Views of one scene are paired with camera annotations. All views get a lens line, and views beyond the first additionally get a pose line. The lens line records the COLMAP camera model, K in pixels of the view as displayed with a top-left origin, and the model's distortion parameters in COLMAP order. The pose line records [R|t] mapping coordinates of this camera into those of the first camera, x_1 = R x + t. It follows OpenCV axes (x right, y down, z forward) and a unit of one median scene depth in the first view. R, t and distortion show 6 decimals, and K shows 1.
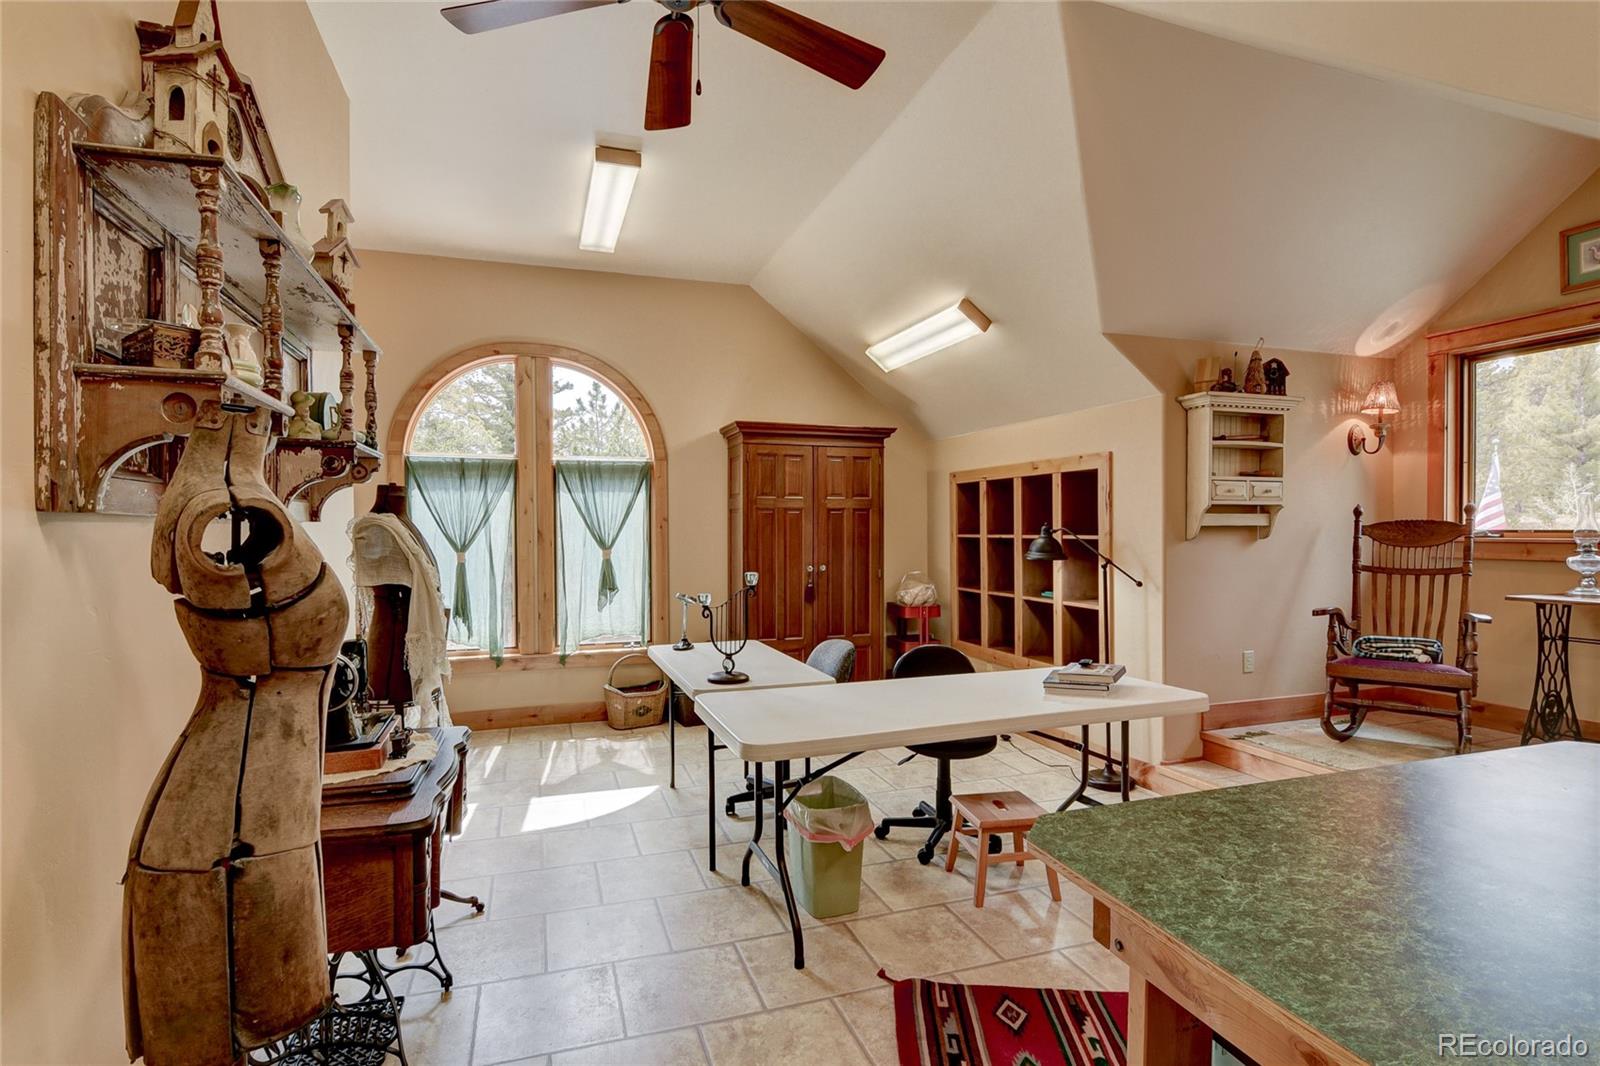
lens RADIAL K [[810.4, 0, 799.6], [0, 810.4, 538.0], [0, 0, 1]] dist [-0.005861, -0.008466]
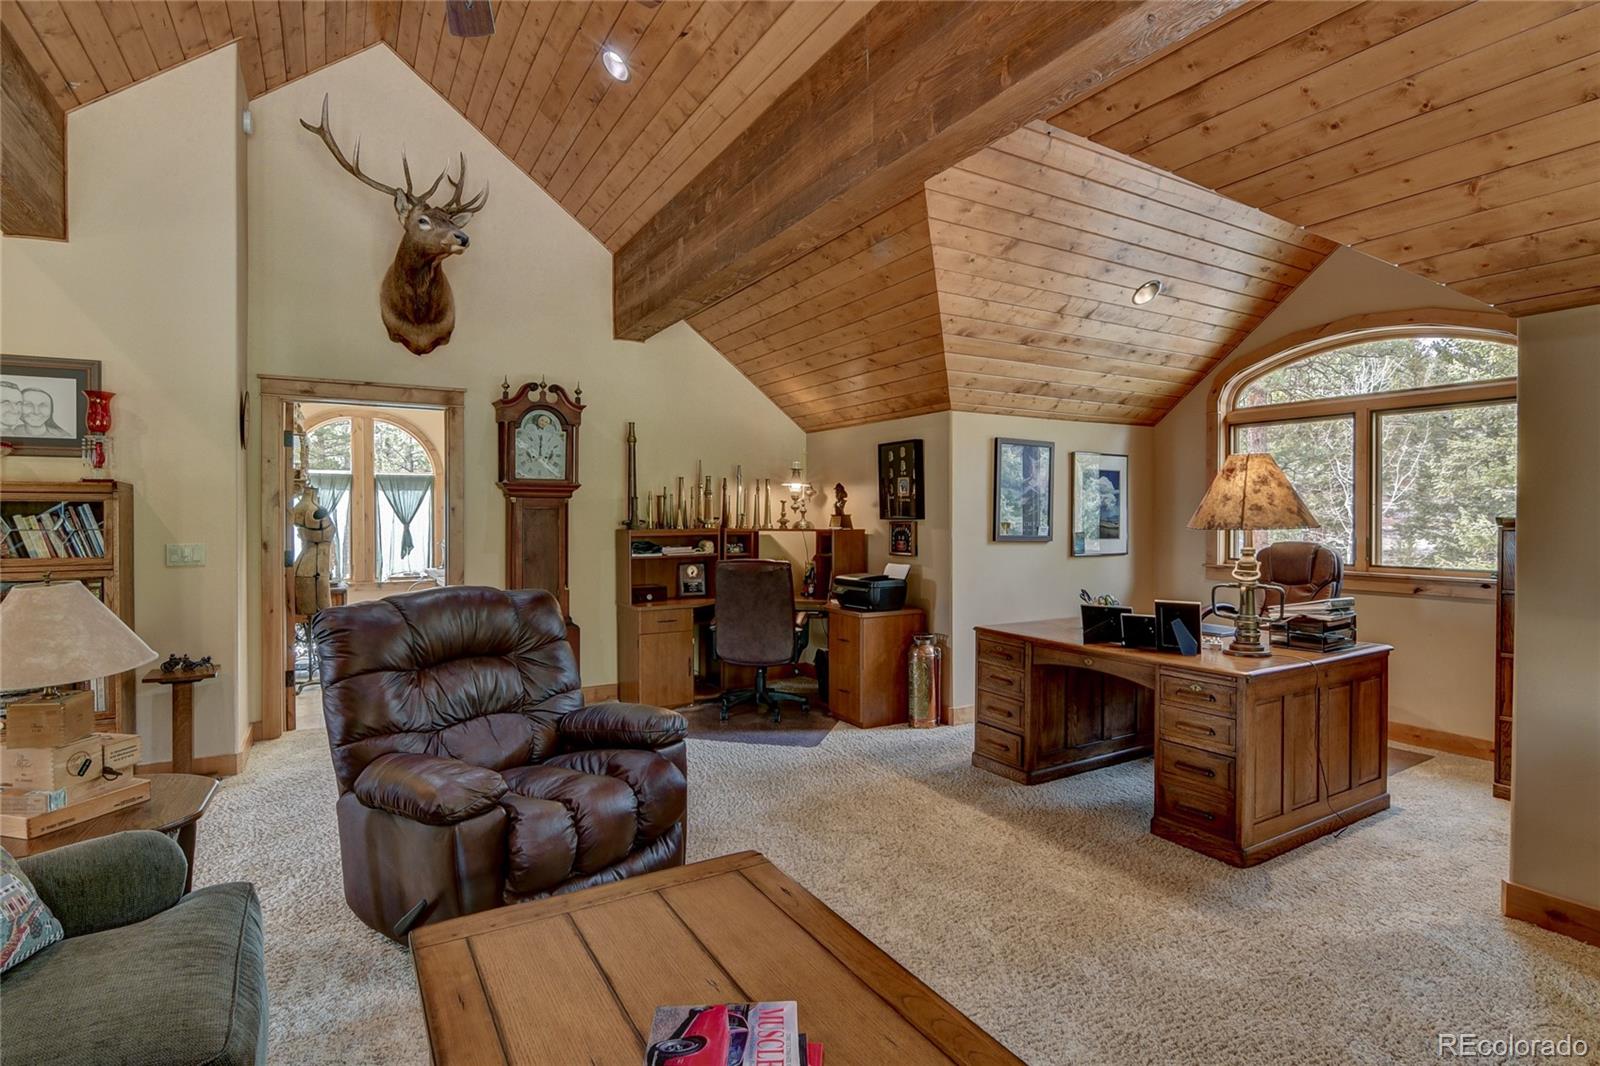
lens RADIAL K [[810.4, 0, 844.9], [0, 810.4, 520.1], [0, 0, 1]] dist [-0.005861, -0.008466]
pose [[0.969734, 0.004867, 0.244117, 1.049494], [-0.004321, 0.999987, -0.002772, 0.026777], [-0.244127, 0.001633, 0.969742, -3.837068]]
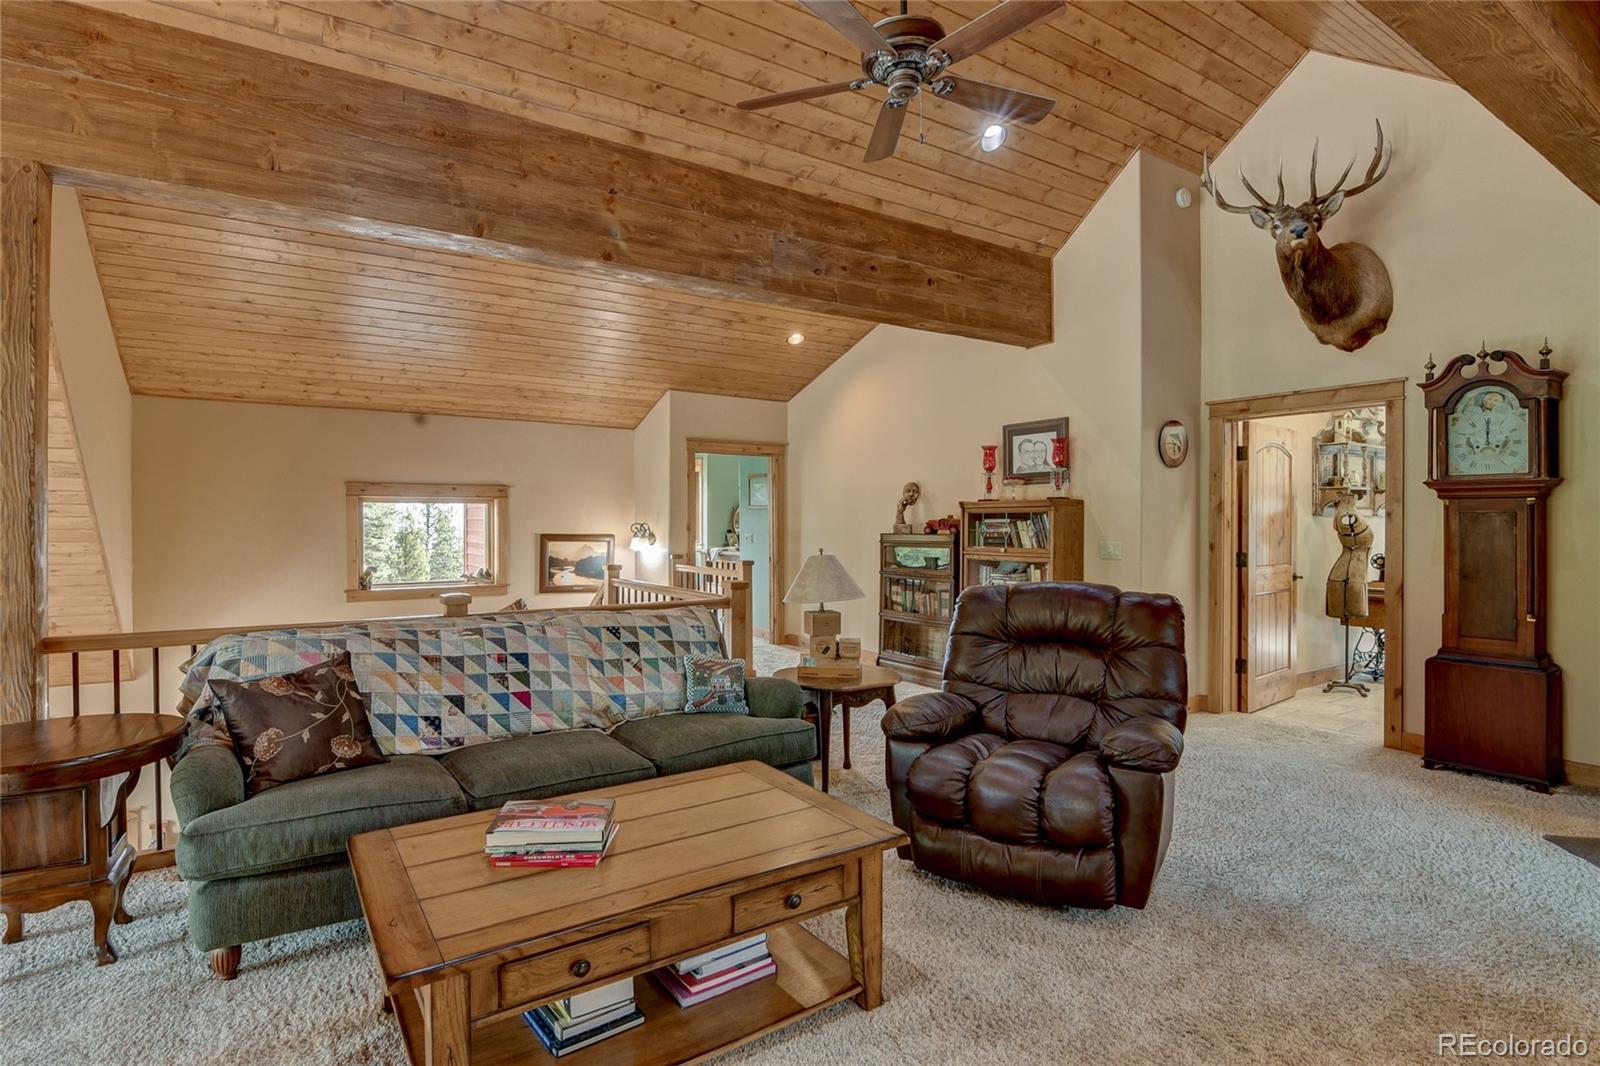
lens RADIAL K [[790.9, 0, 801.6], [0, 790.9, 522.0], [0, 0, 1]] dist [-0.008109, -0.006321]
pose [[0.279054, 0.007127, -0.960249, 2.556094], [-0.008688, 0.999950, 0.004897, 0.011783], [0.960236, 0.006976, 0.279102, -3.051020]]
